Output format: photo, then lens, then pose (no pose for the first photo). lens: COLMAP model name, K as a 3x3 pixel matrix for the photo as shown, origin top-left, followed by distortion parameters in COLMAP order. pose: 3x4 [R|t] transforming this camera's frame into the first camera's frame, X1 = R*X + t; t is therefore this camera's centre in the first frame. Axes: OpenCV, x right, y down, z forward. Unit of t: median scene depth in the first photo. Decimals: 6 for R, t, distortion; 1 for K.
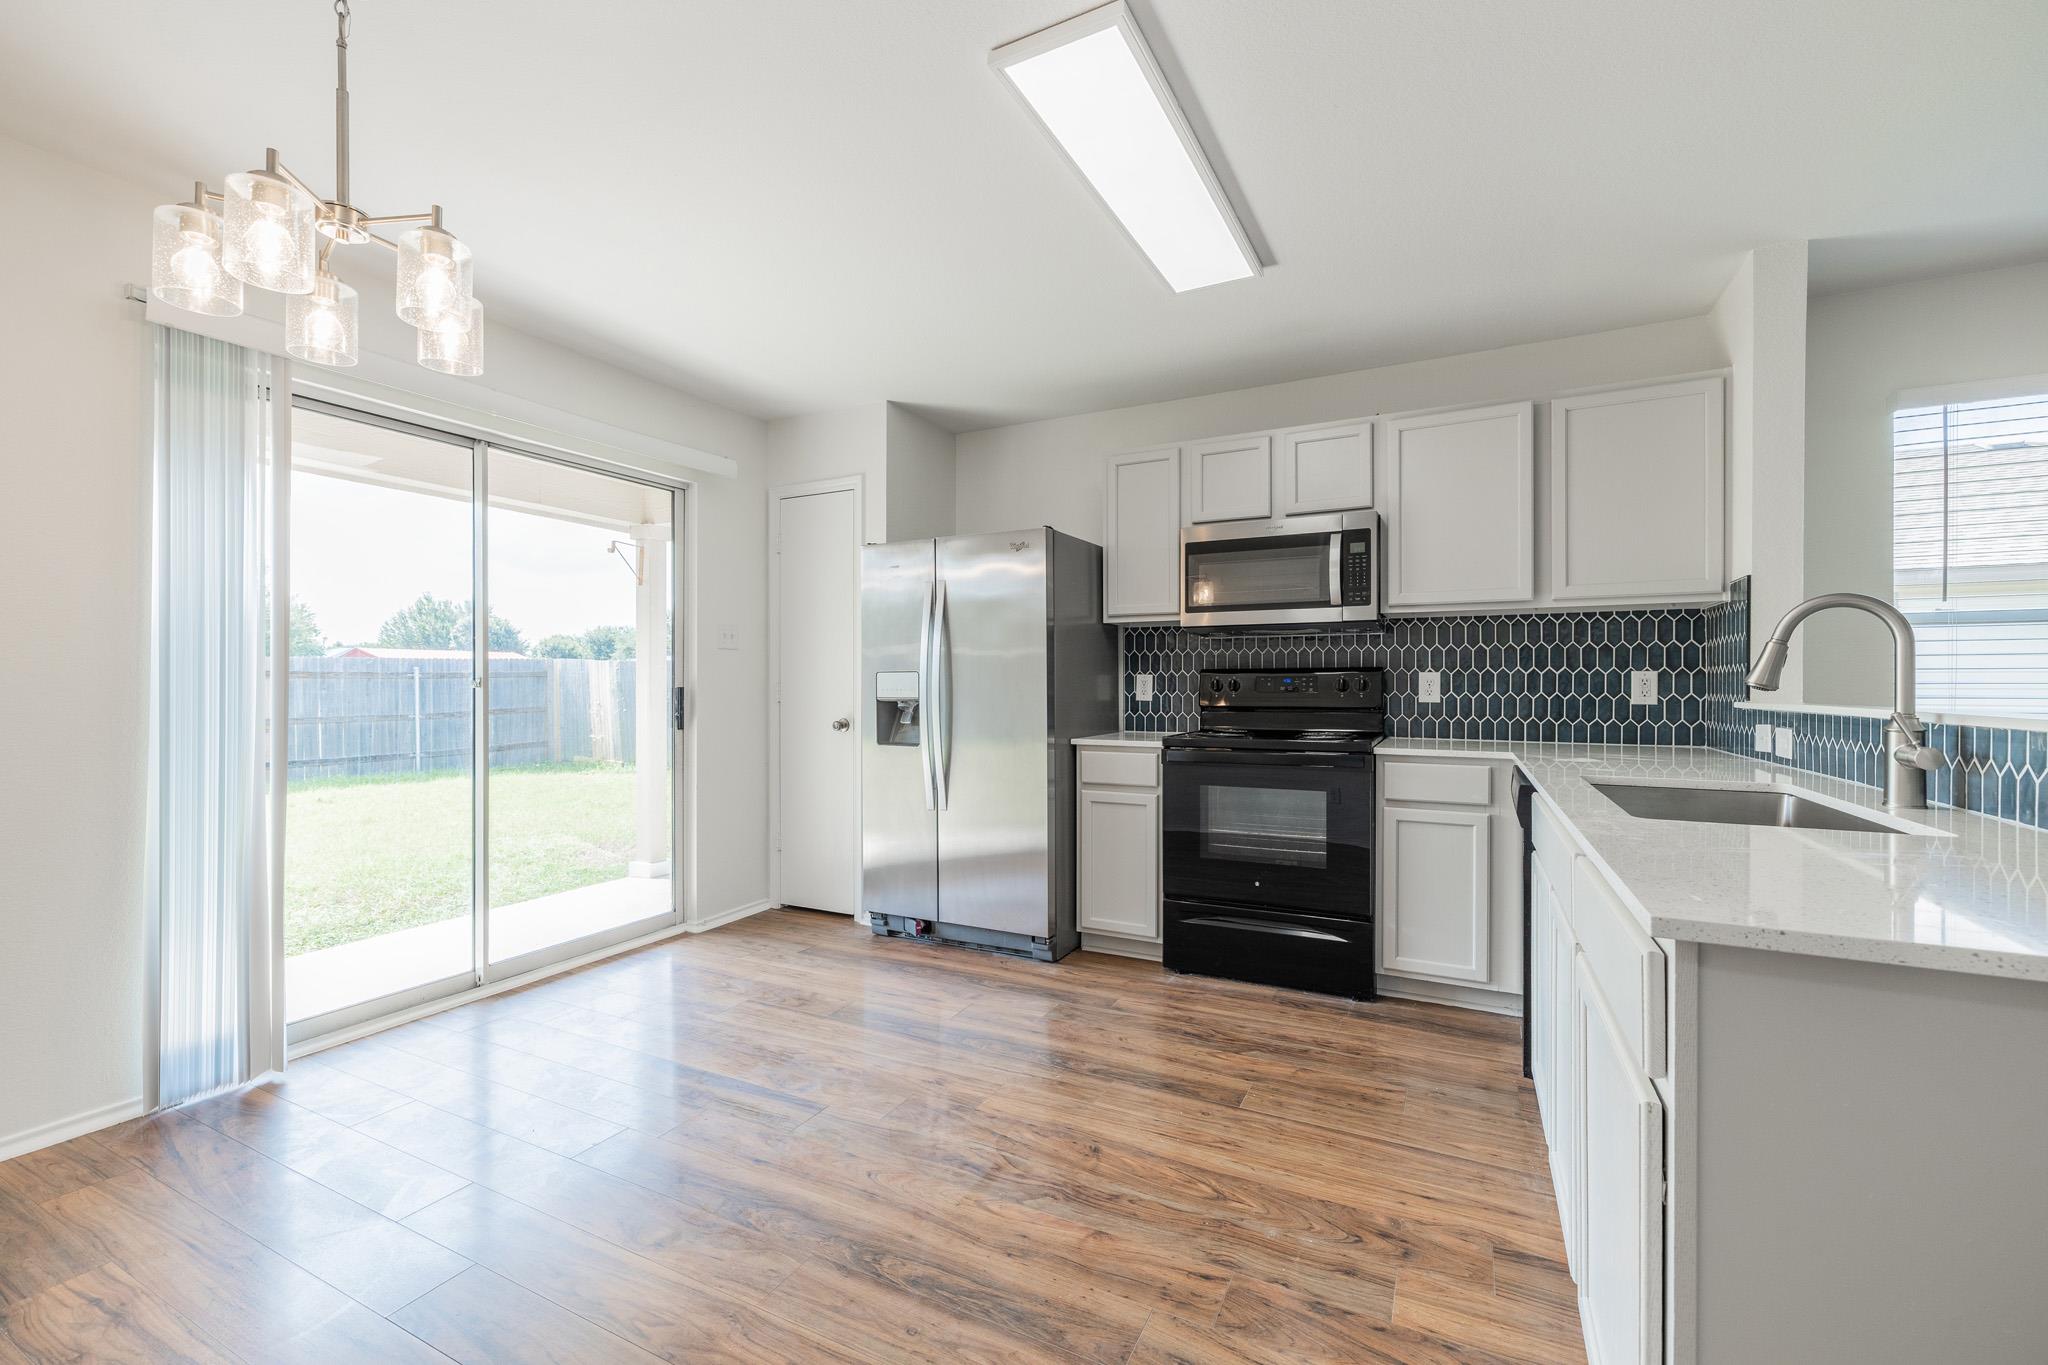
lens RADIAL K [[856.2, 0, 1023.9], [0, 856.2, 675.6], [0, 0, 1]] dist [0.000939, 0.000154]
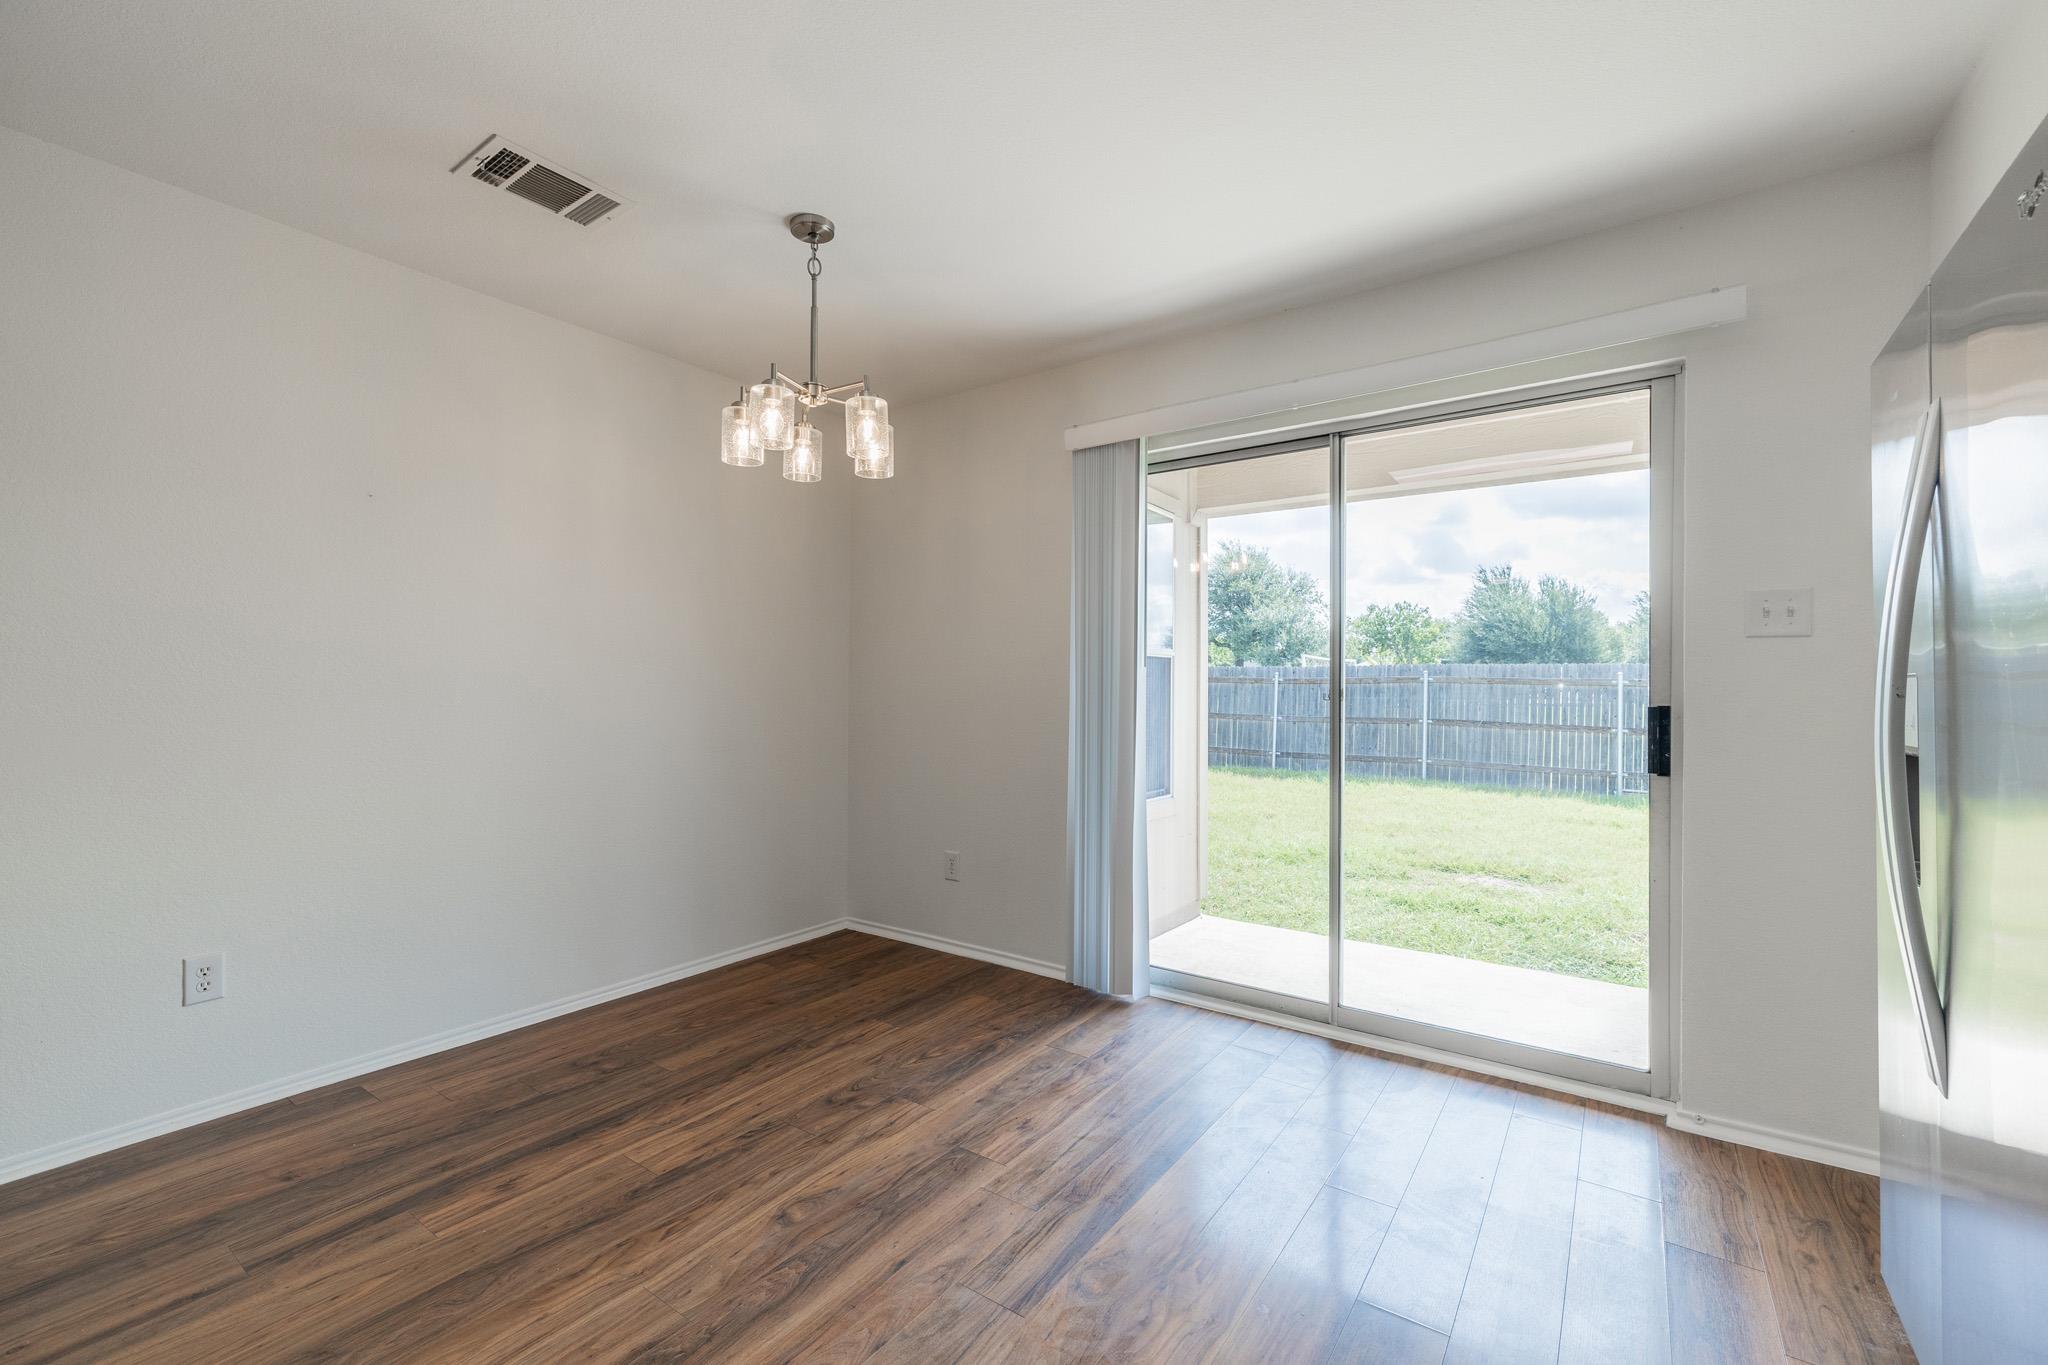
lens RADIAL K [[856.2, 0, 1029.1], [0, 856.2, 712.2], [0, 0, 1]] dist [0.000939, 0.000154]
pose [[-0.149617, 0.024667, -0.988436, 0.305835], [0.004417, 0.999695, 0.024279, 0.000089], [0.988734, -0.000733, -0.149680, 0.771104]]
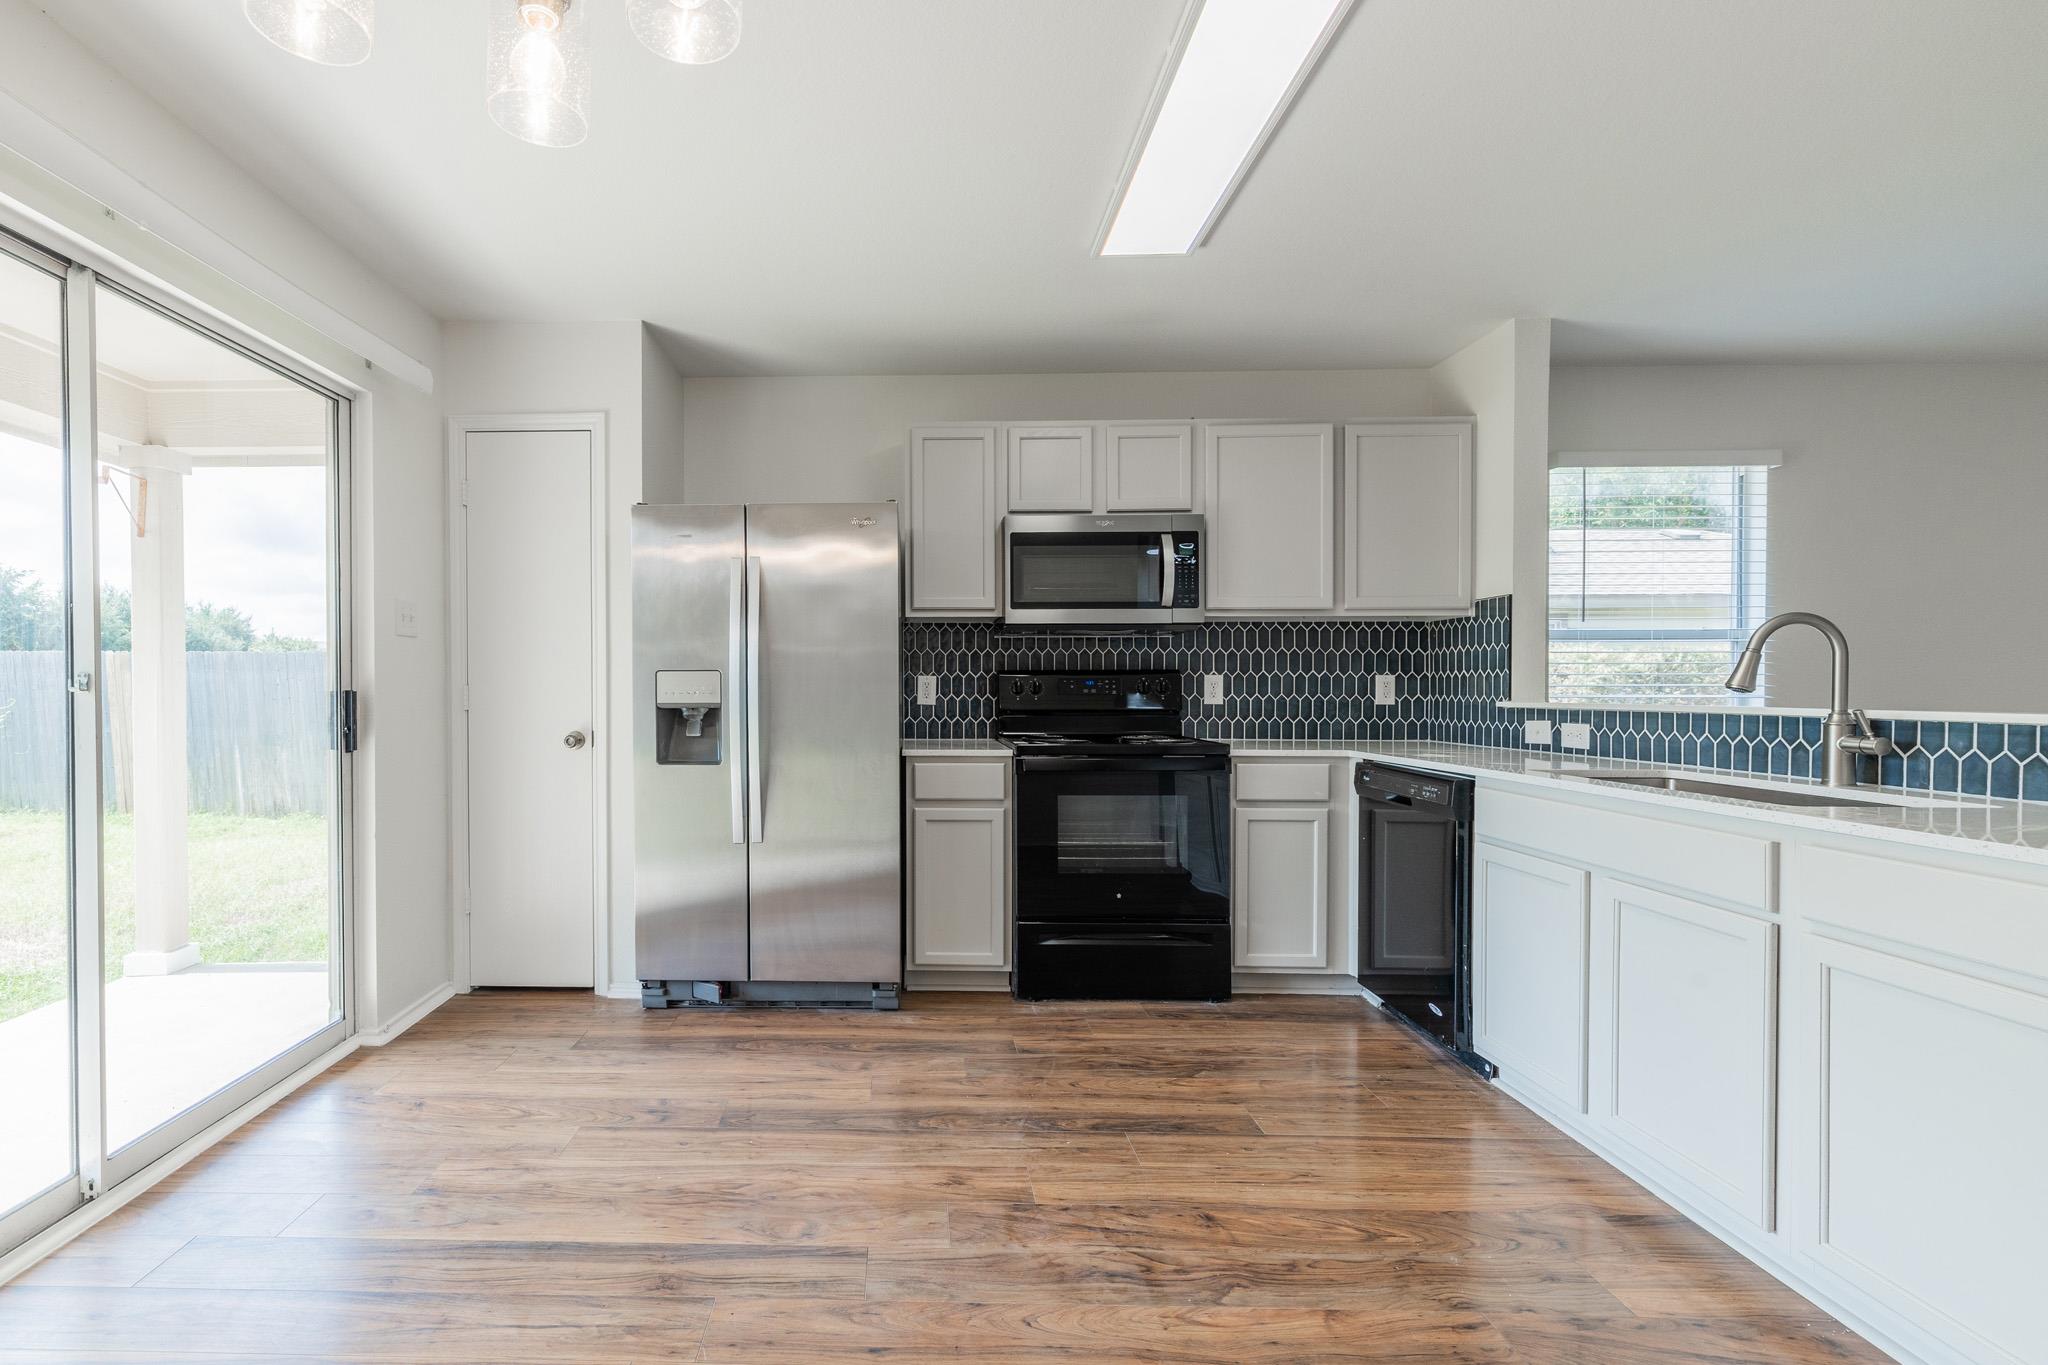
lens RADIAL K [[909.3, 0, 889.5], [0, 909.3, 687.7], [0, 0, 1]] dist [0.001220, -0.000217]
pose [[0.903199, -0.000033, 0.429223, -0.385377], [-0.005043, 0.999930, 0.010689, 0.001834], [-0.429193, -0.011819, 0.903135, 0.192610]]
